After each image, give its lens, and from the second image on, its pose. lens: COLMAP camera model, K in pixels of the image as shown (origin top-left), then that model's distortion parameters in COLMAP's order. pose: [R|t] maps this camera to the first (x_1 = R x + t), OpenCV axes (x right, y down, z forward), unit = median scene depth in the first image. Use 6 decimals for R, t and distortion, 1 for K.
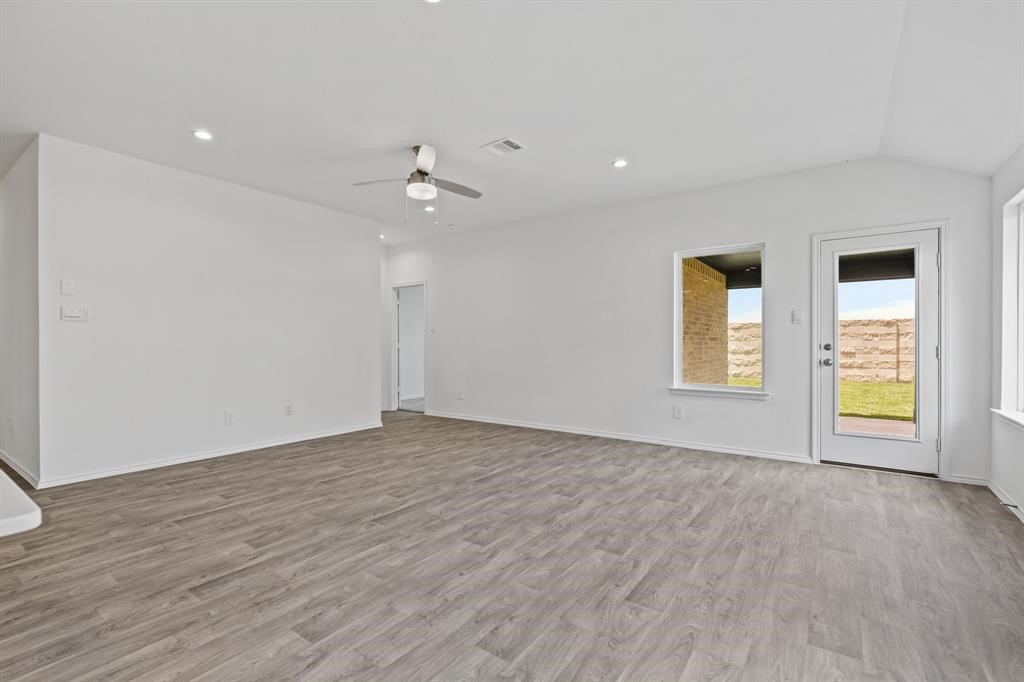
lens RADIAL K [[464.5, 0, 508.7], [0, 464.5, 338.7], [0, 0, 1]] dist [0.005643, 0.000533]
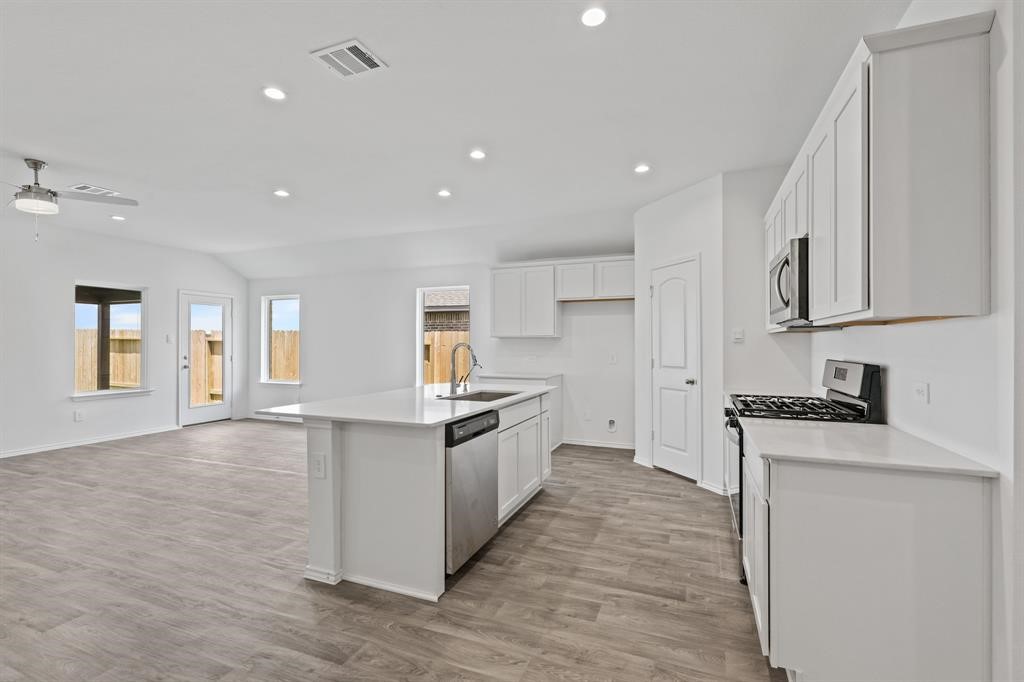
lens RADIAL K [[464.5, 0, 508.4], [0, 464.5, 341.7], [0, 0, 1]] dist [0.005643, 0.000533]
pose [[-0.228486, 0.001328, 0.973546, -1.224986], [-0.006199, 0.999977, -0.002819, -0.041822], [-0.973528, -0.006679, -0.228472, 0.246786]]
